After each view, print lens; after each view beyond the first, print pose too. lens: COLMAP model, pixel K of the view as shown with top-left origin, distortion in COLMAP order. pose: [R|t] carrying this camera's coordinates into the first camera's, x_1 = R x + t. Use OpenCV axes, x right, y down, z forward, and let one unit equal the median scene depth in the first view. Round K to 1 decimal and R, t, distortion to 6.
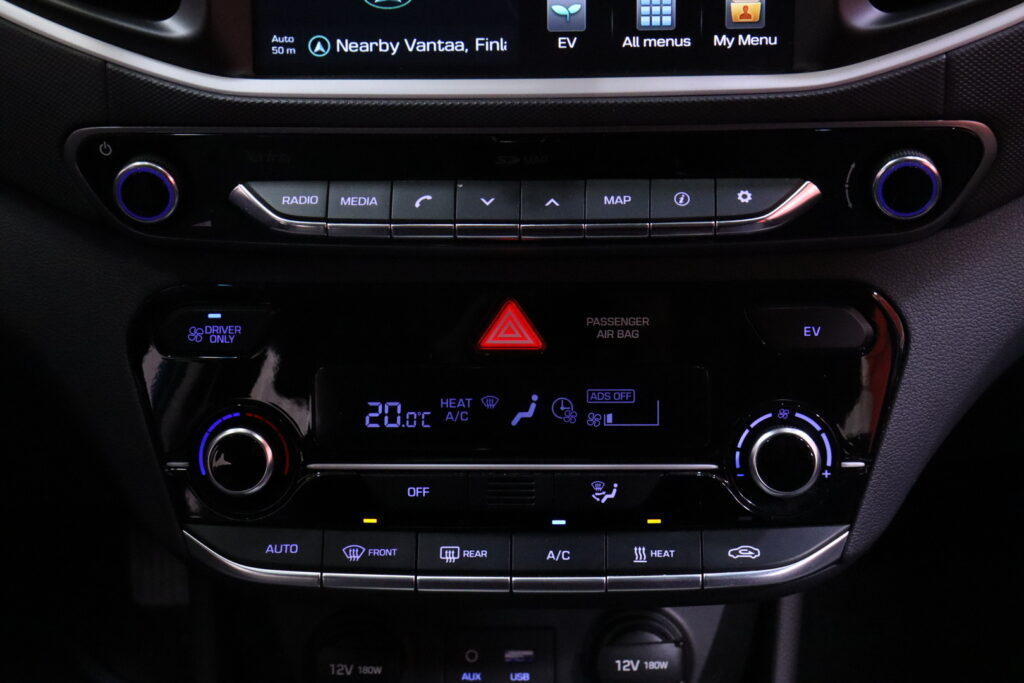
lens RADIAL K [[1923.3, 0, 509.7], [0, 1923.3, 346.9], [0, 0, 1]] dist [0.192535, 0.000000]
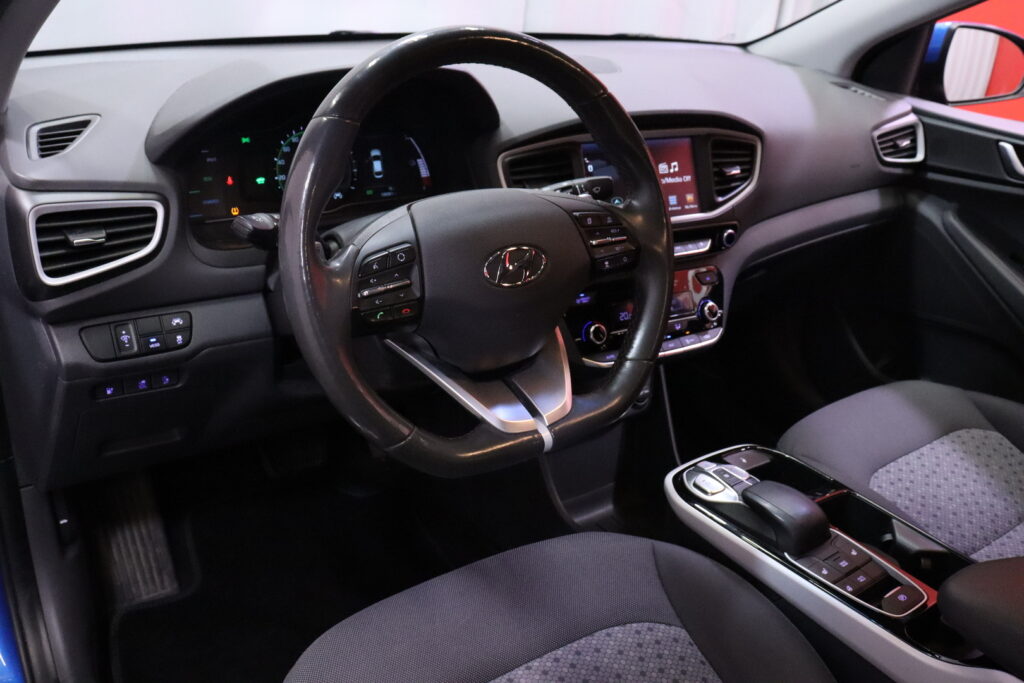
lens RADIAL K [[900.7, 0, 522.6], [0, 900.7, 349.7], [0, 0, 1]] dist [-0.132361, 0.060878]
pose [[0.828829, -0.157901, 0.536758, -1.193740], [0.204644, 0.978431, -0.028170, 0.110552], [-0.520733, 0.133192, 0.843266, -0.330186]]
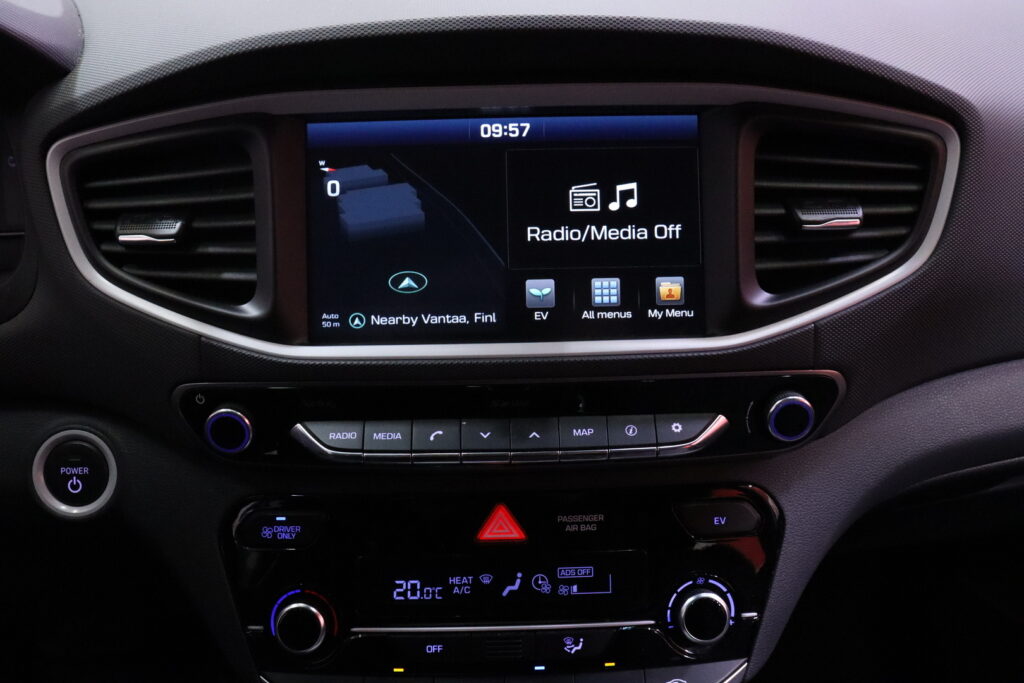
lens RADIAL K [[900.7, 0, 511.3], [0, 900.7, 340.6], [0, 0, 1]] dist [-0.132361, 0.060878]
pose [[0.997648, -0.013463, 0.067213, -0.033911], [0.021107, 0.993217, -0.114341, -0.068260], [-0.065217, 0.115490, 0.991165, 0.377514]]
